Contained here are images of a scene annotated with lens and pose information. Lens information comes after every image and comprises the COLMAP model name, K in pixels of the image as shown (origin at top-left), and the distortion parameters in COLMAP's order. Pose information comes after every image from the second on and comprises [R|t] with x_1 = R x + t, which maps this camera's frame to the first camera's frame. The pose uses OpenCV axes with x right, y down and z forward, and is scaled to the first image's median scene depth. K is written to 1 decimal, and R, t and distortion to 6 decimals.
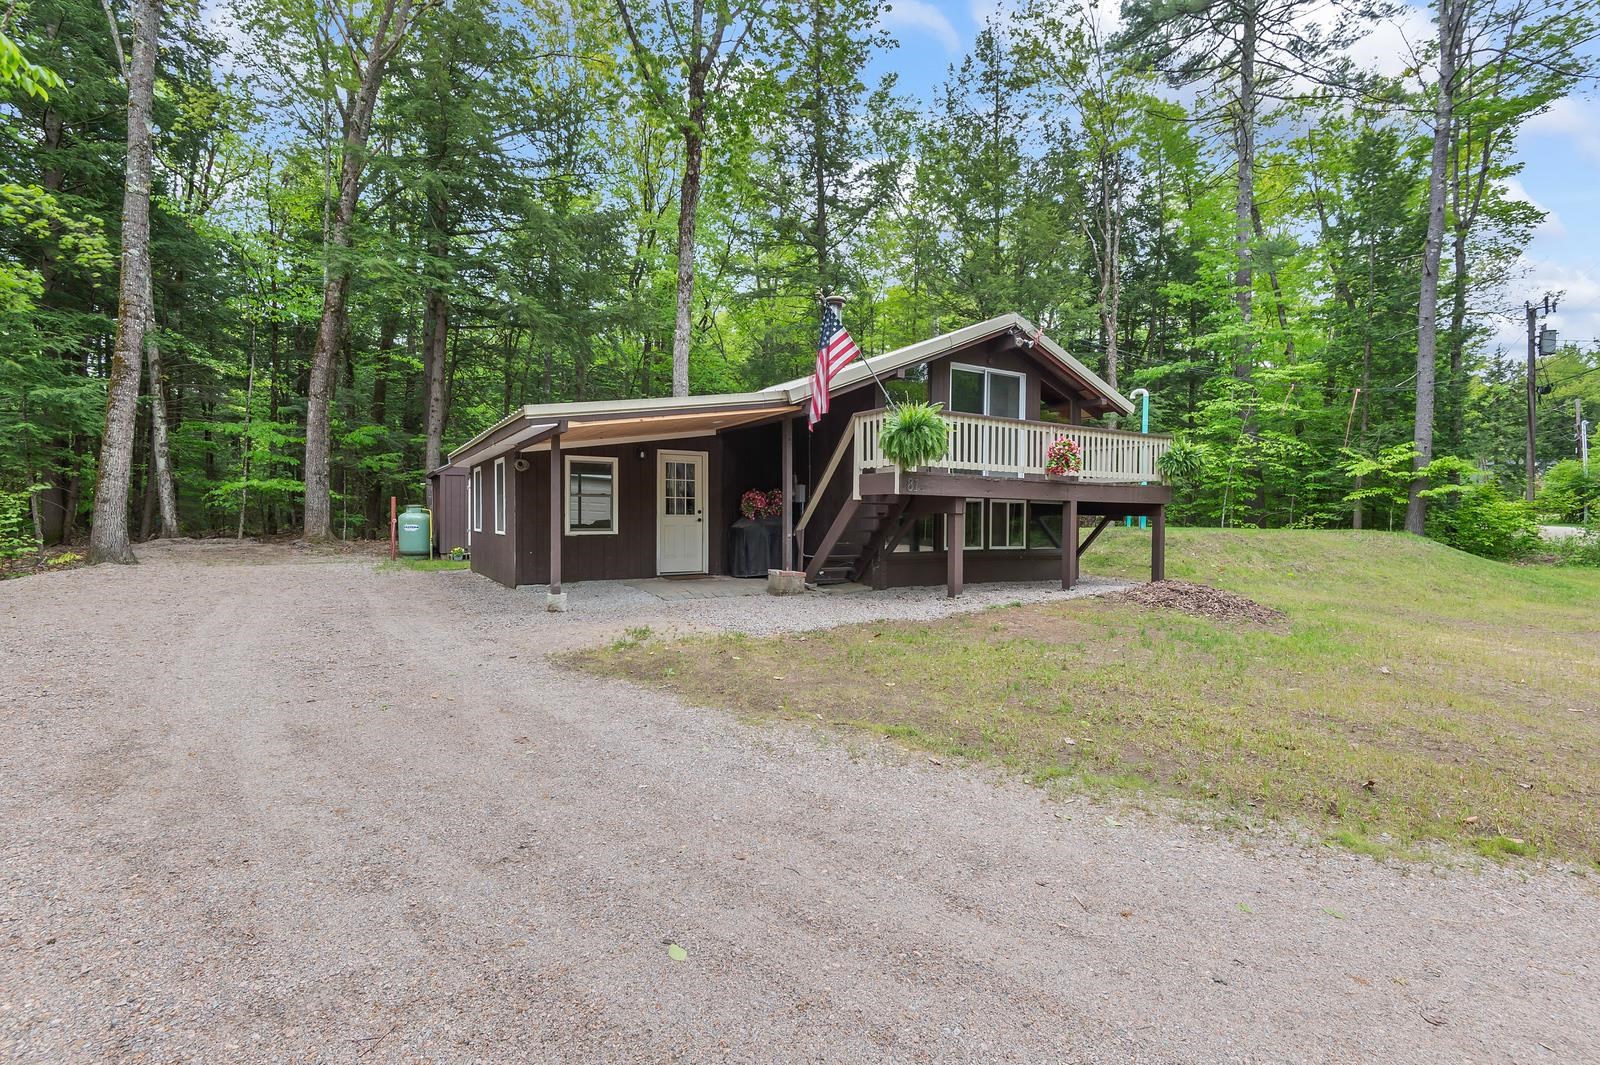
lens RADIAL K [[729.3, 0, 795.1], [0, 729.3, 566.3], [0, 0, 1]] dist [0.011299, -0.012364]
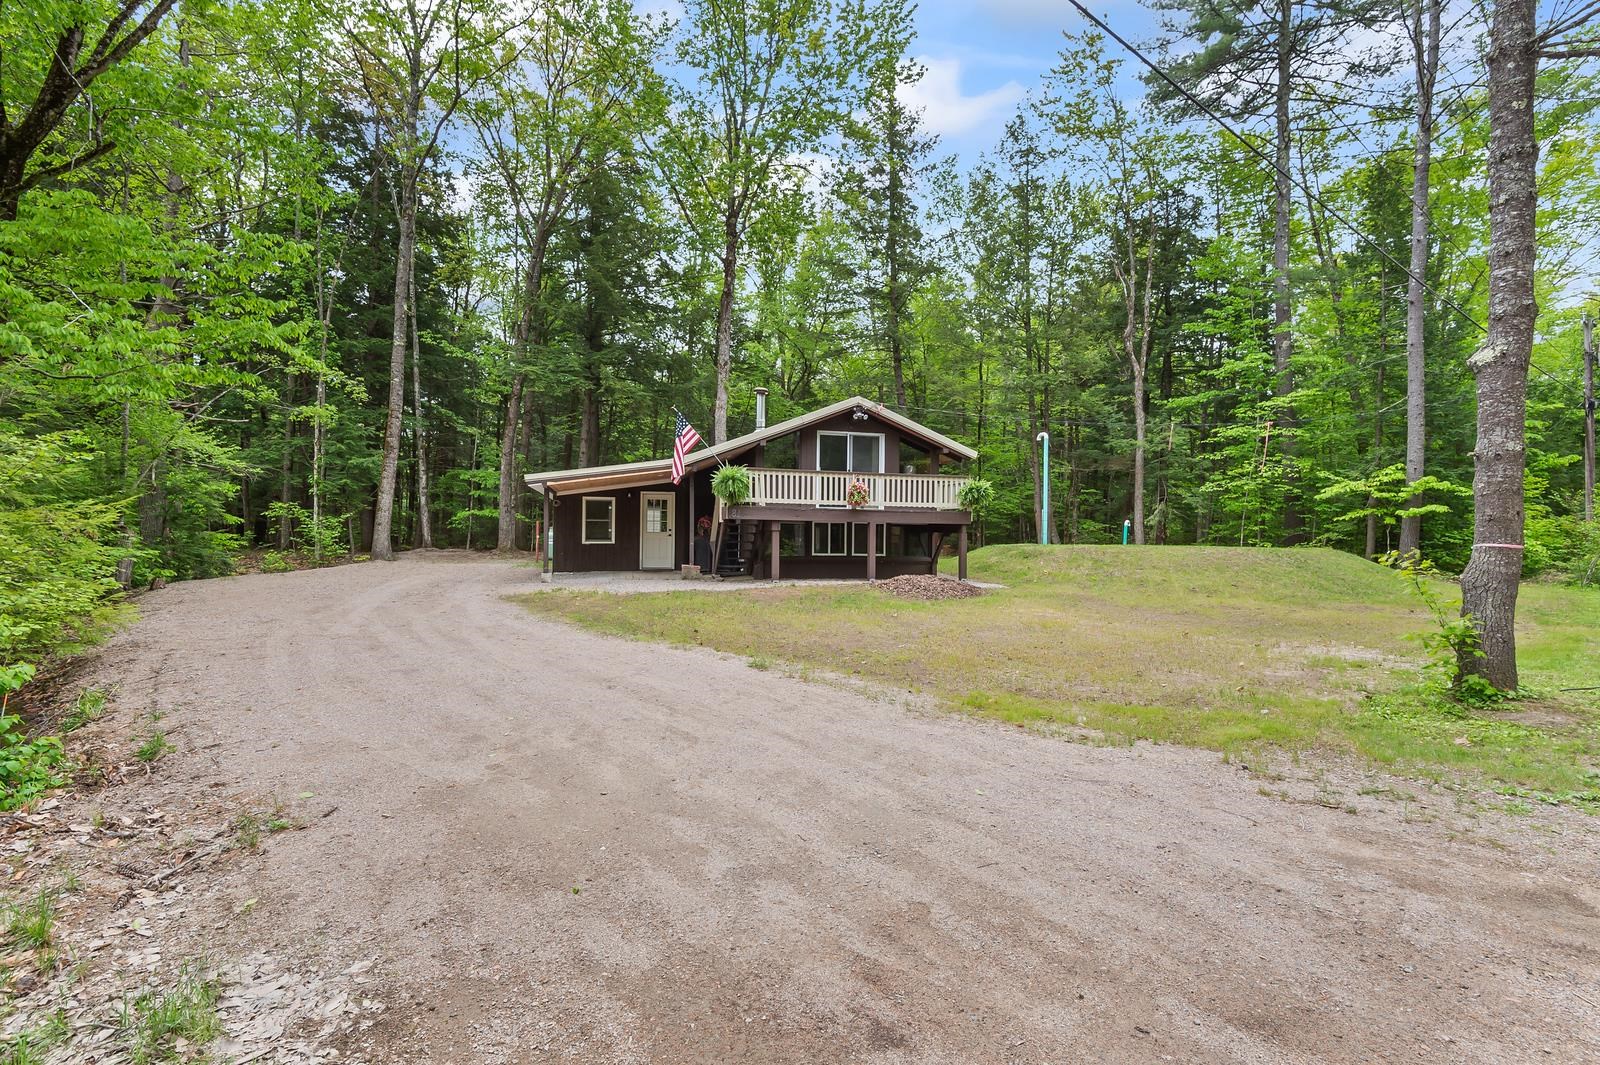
lens RADIAL K [[729.3, 0, 795.1], [0, 729.3, 566.3], [0, 0, 1]] dist [0.011299, -0.012364]
pose [[0.955678, 0.013783, -0.294091, 0.590284], [-0.022260, 0.999427, -0.025498, 0.037617], [0.293571, 0.030915, 0.955437, -0.422524]]
